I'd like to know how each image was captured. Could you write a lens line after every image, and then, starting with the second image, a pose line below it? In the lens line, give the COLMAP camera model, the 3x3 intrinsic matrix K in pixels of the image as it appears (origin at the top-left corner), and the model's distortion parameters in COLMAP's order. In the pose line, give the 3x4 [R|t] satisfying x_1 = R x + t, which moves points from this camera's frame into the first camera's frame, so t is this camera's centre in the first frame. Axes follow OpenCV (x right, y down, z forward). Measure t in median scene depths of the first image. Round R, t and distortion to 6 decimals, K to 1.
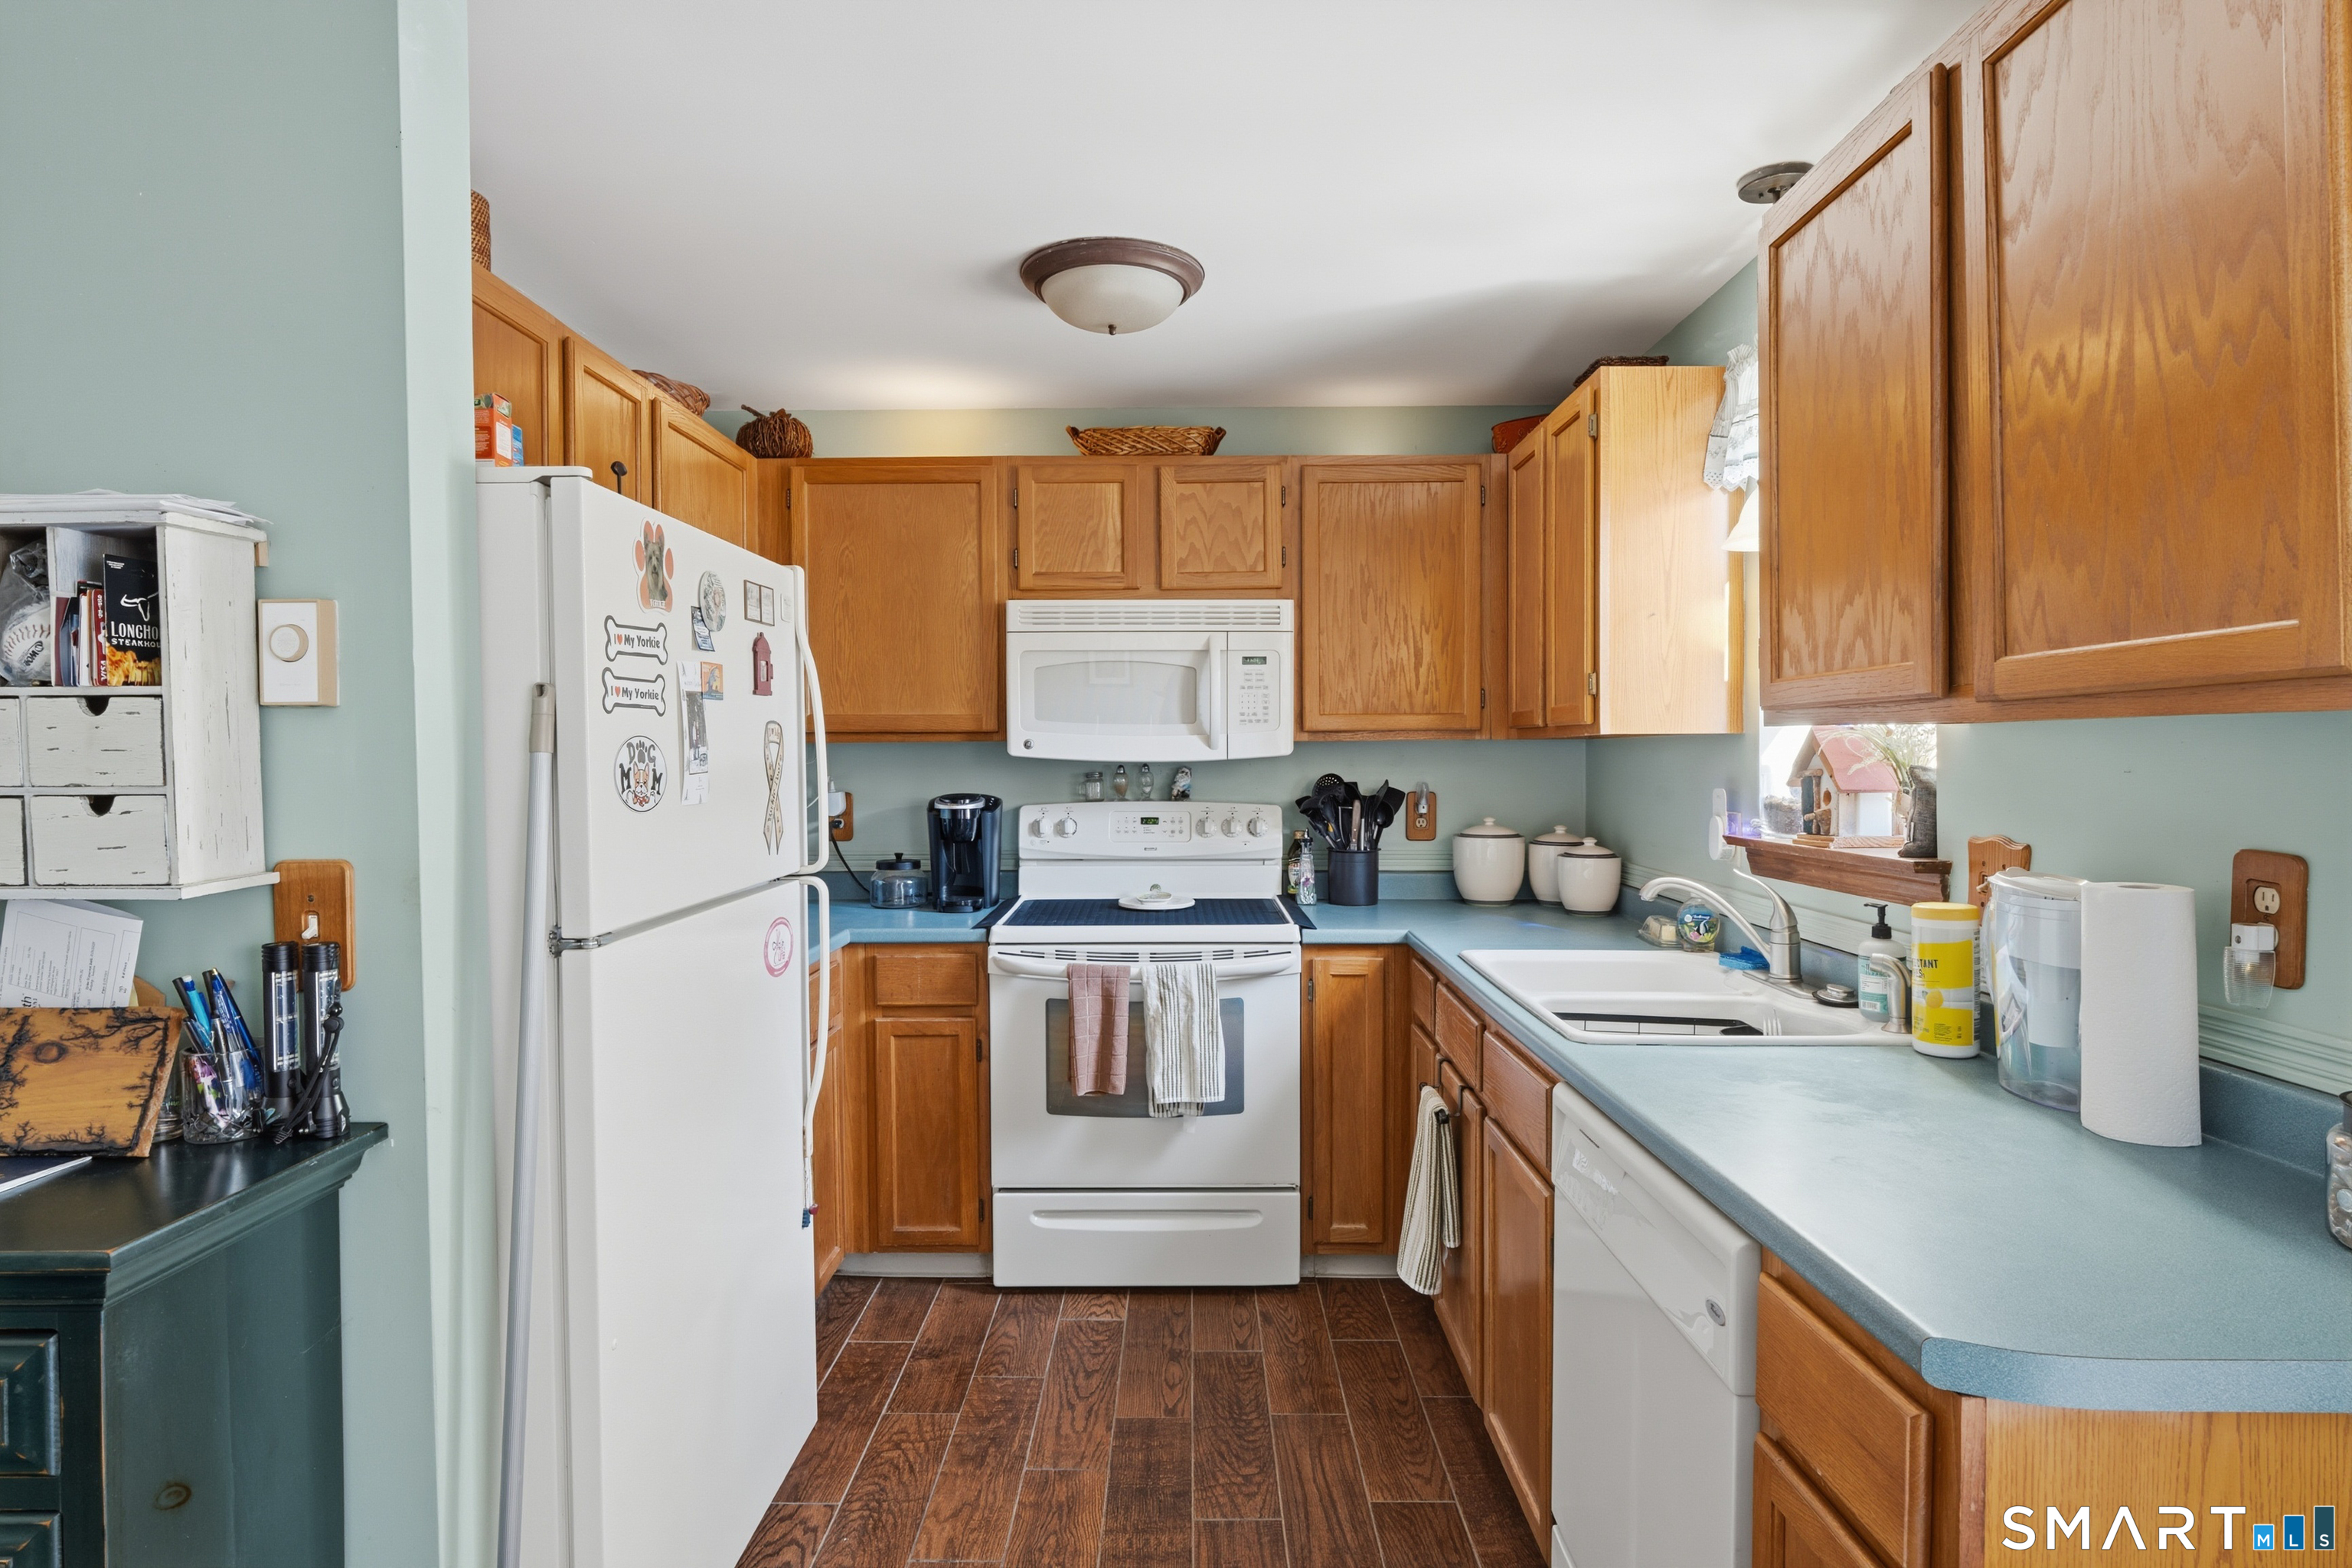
lens RADIAL K [[1246.2, 0, 1176.0], [0, 1246.2, 784.0], [0, 0, 1]] dist [-0.002906, -0.000307]
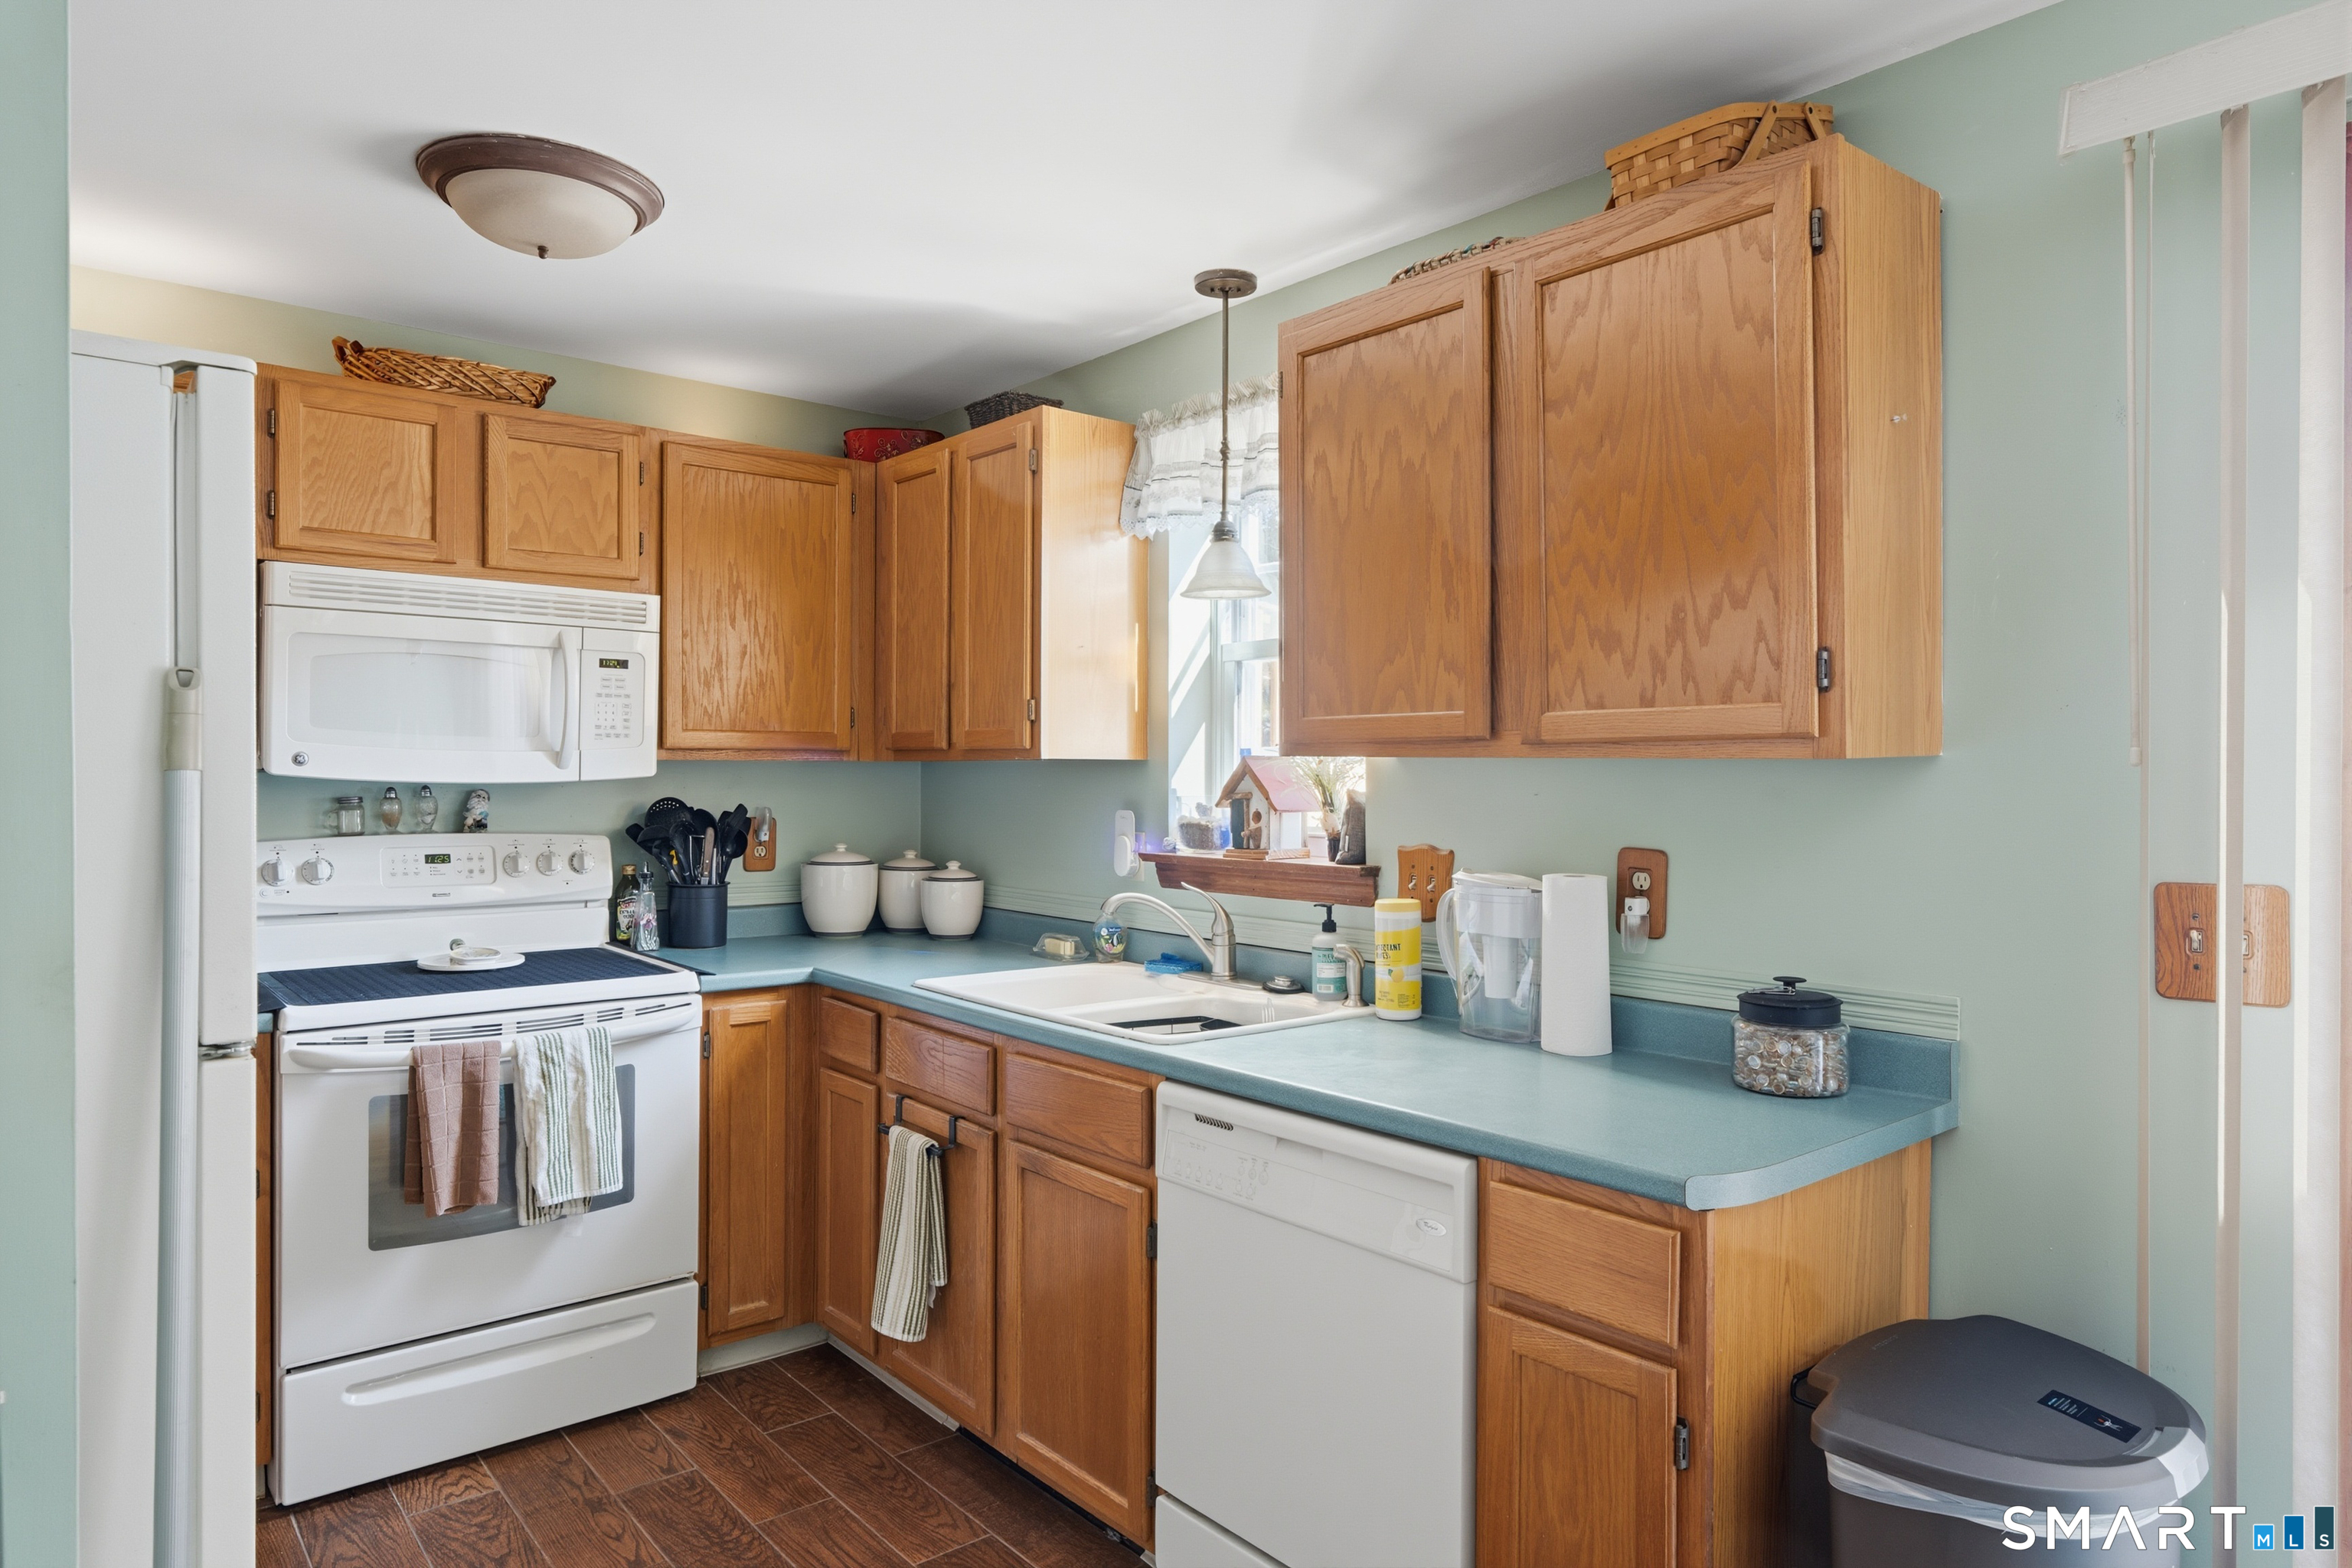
lens RADIAL K [[1403.8, 0, 1176.0], [0, 1403.8, 784.0], [0, 0, 1]] dist [-0.002942, -0.000090]
pose [[0.759421, 0.003307, 0.650591, -0.285353], [0.007736, 0.999870, -0.014112, -0.001522], [-0.650553, 0.015750, 0.759297, 0.036262]]
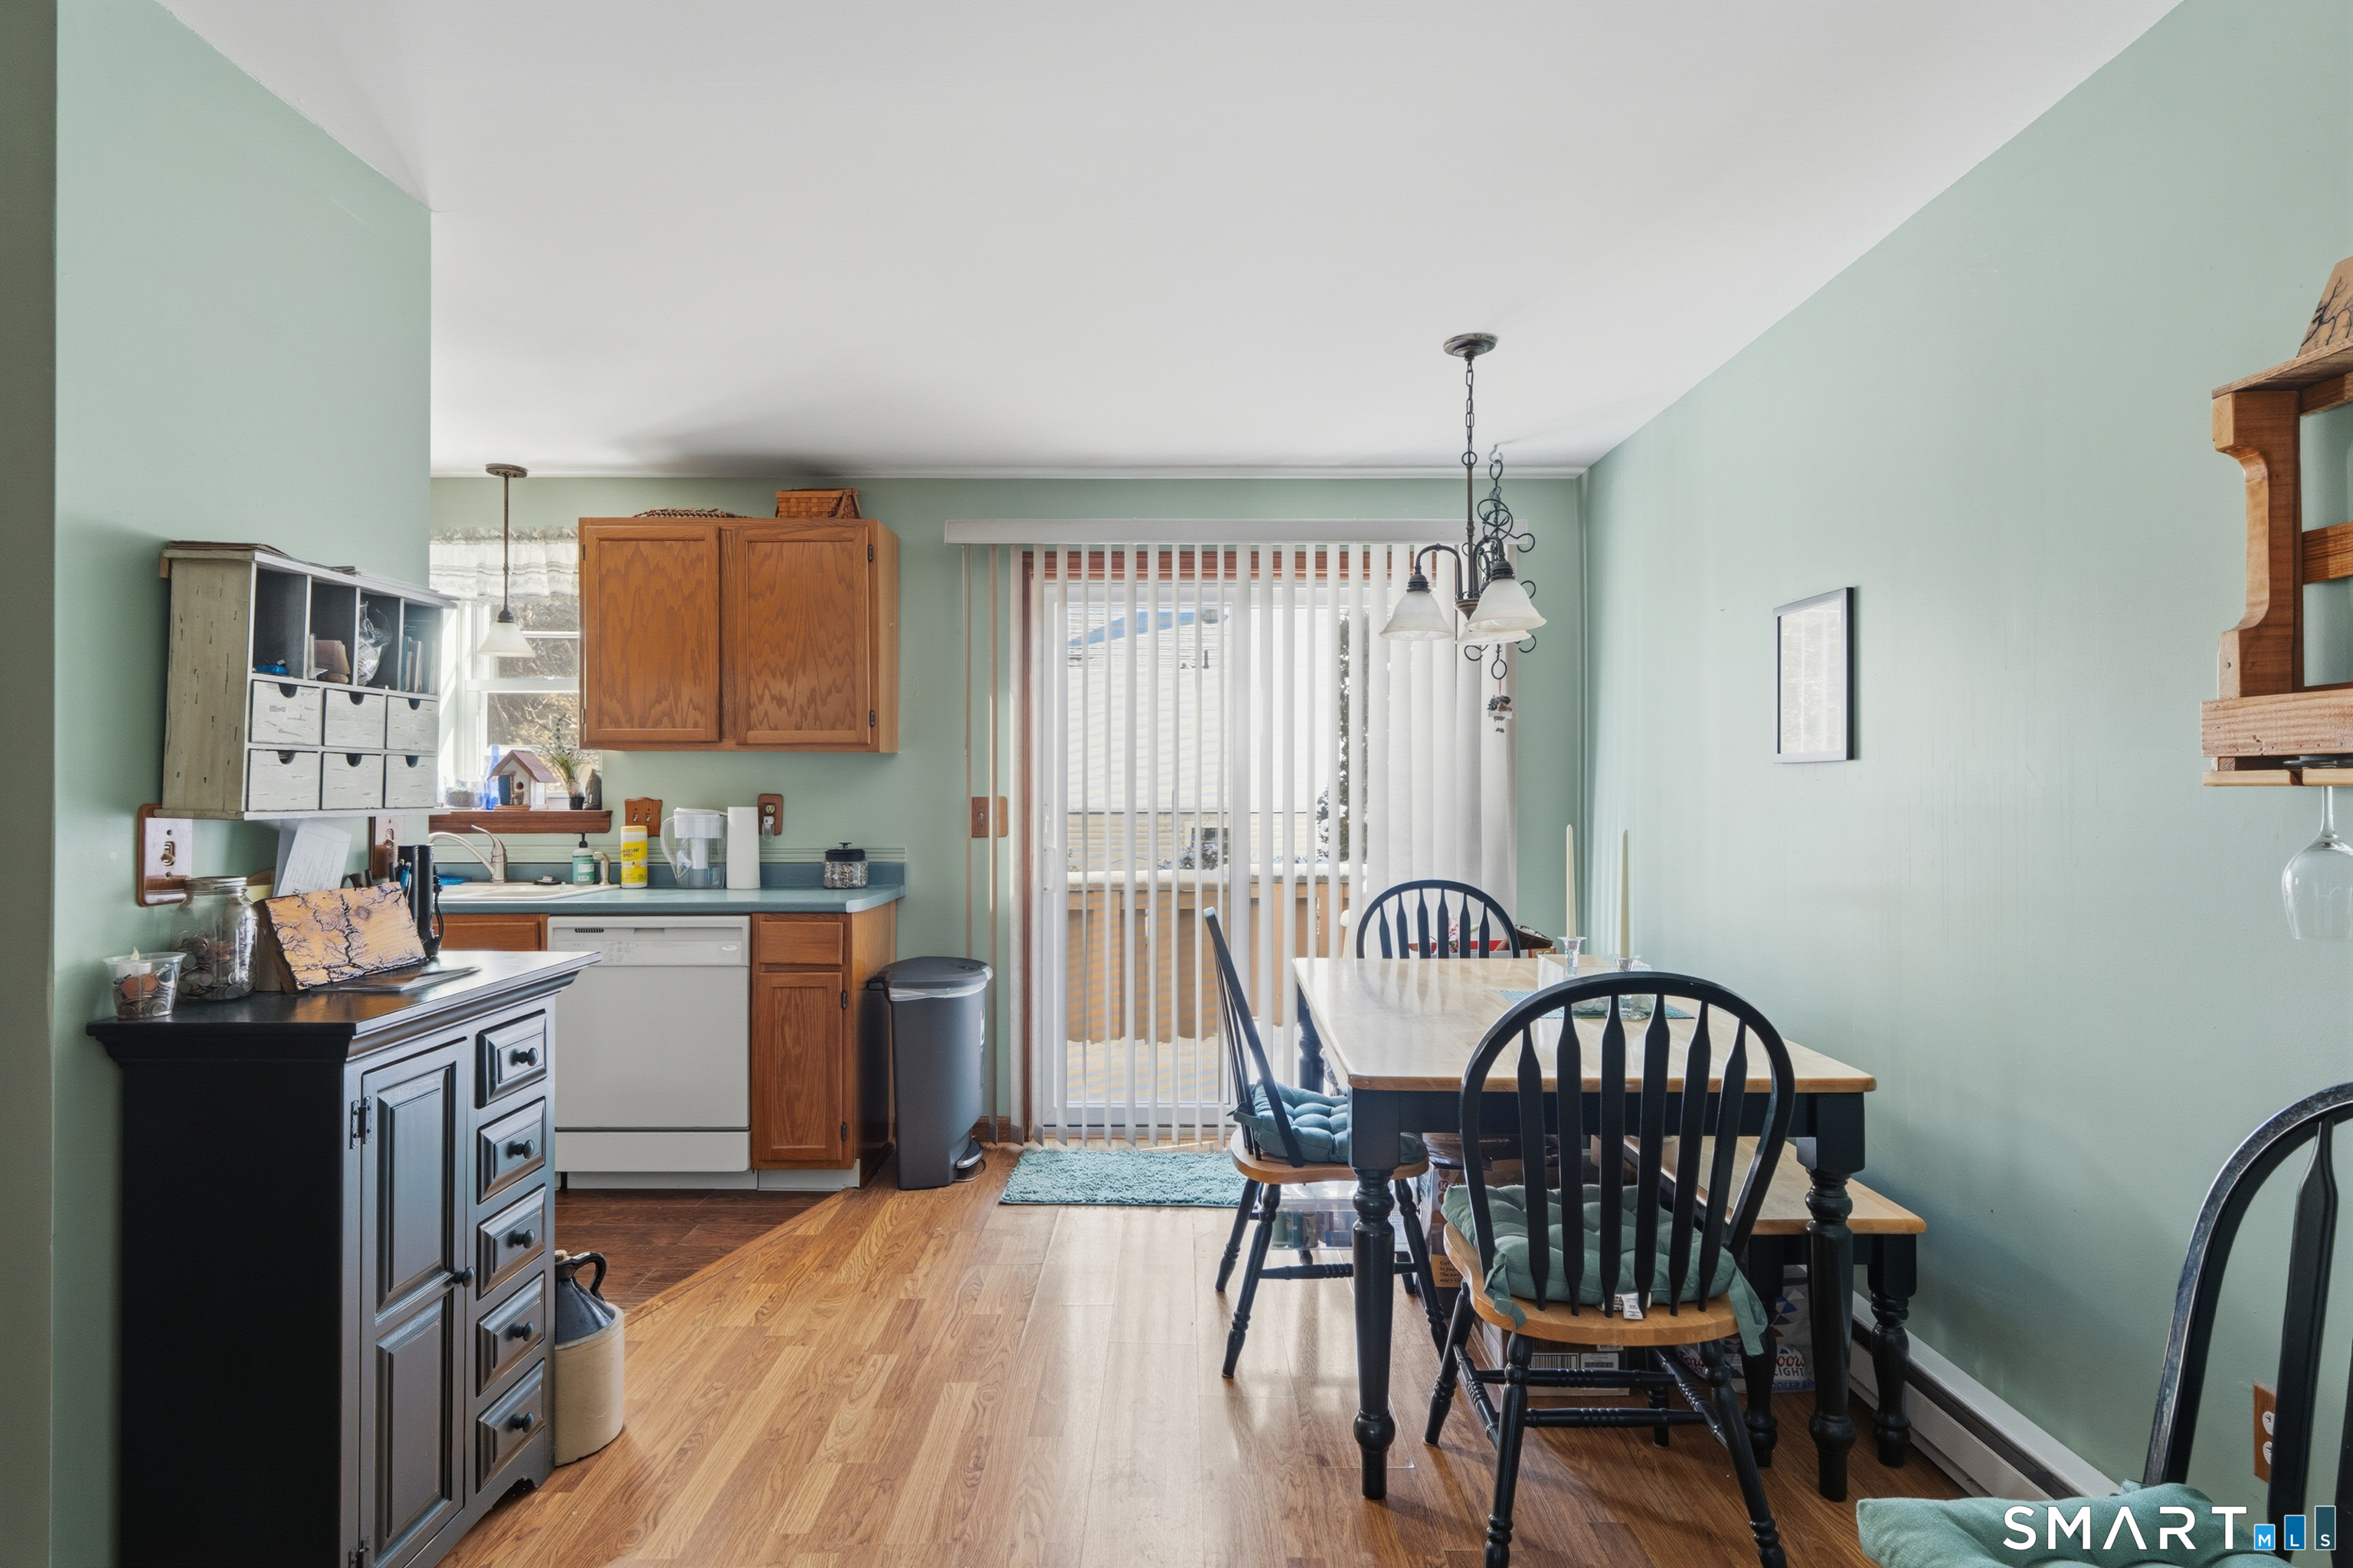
lens RADIAL K [[1246.7, 0, 1176.5], [0, 1246.7, 784.0], [0, 0, 1]] dist [-0.002906, -0.000307]
pose [[0.002598, 0.008760, 0.999958, -1.056798], [0.022679, 0.999704, -0.008816, 0.035720], [-0.999739, 0.022701, 0.002399, -0.032833]]
